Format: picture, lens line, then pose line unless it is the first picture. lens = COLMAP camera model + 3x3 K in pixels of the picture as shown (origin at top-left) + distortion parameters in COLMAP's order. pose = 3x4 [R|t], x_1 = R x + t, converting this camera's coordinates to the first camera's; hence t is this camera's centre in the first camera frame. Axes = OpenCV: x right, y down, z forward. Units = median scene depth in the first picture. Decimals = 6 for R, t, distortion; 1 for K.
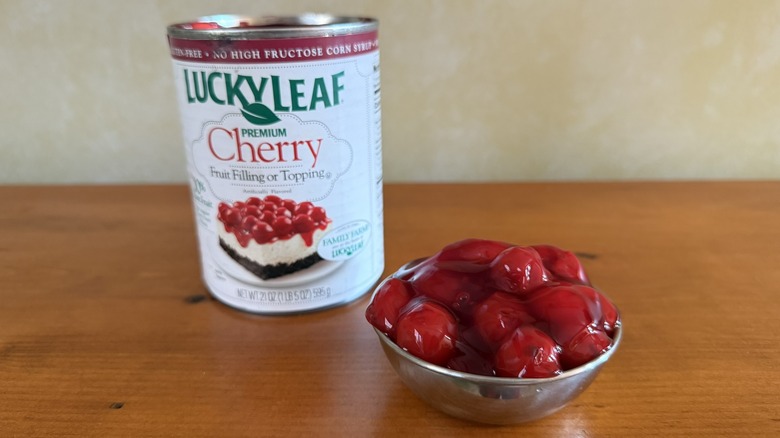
lens RADIAL K [[577.8, 0, 389.3], [0, 577.8, 220.1], [0, 0, 1]] dist [-0.070428, 0.024962]
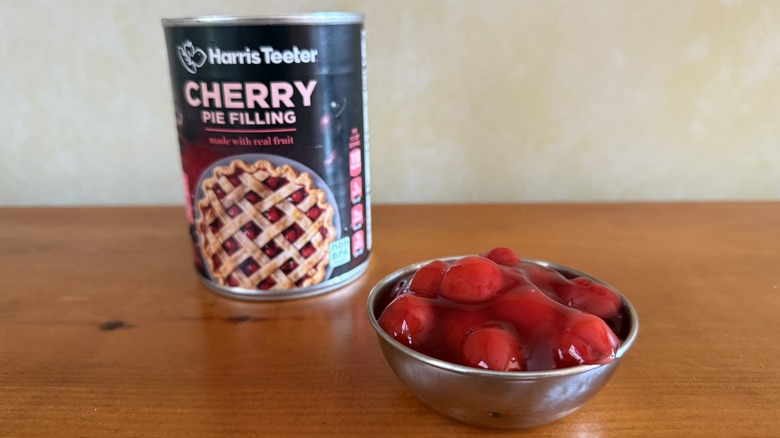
lens RADIAL K [[577.8, 0, 392.5], [0, 577.8, 218.6], [0, 0, 1]] dist [-0.070428, 0.024962]
pose [[0.999996, -0.000546, -0.002859, 0.119706], [0.000360, 0.997910, -0.064613, 0.034066], [0.002889, 0.064612, 0.997906, 0.127040]]
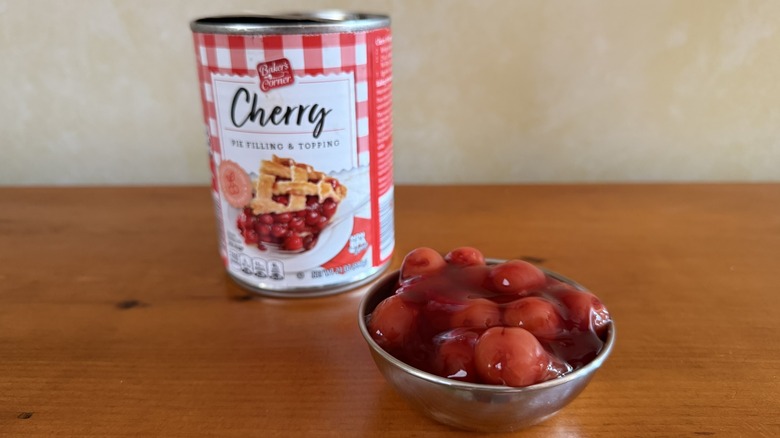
lens RADIAL K [[577.8, 0, 391.5], [0, 577.8, 217.5], [0, 0, 1]] dist [-0.070428, 0.024962]
pose [[0.999968, 0.000823, 0.007963, 0.124495], [-0.000800, 0.999995, -0.002899, -0.010372], [-0.007966, 0.002893, 0.999964, 0.023854]]
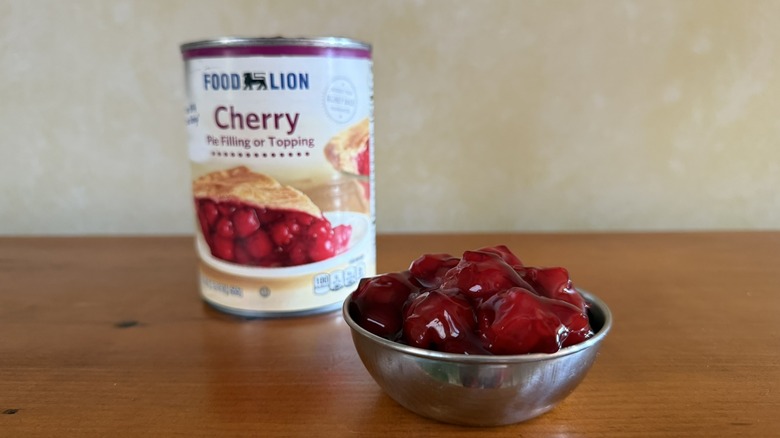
lens RADIAL K [[577.8, 0, 389.2], [0, 577.8, 223.5], [0, 0, 1]] dist [-0.070428, 0.024962]
pose [[0.999995, 0.001180, 0.002876, 0.110162], [-0.000660, 0.984673, -0.174411, 0.163472], [-0.003038, 0.174409, 0.984669, 0.049847]]
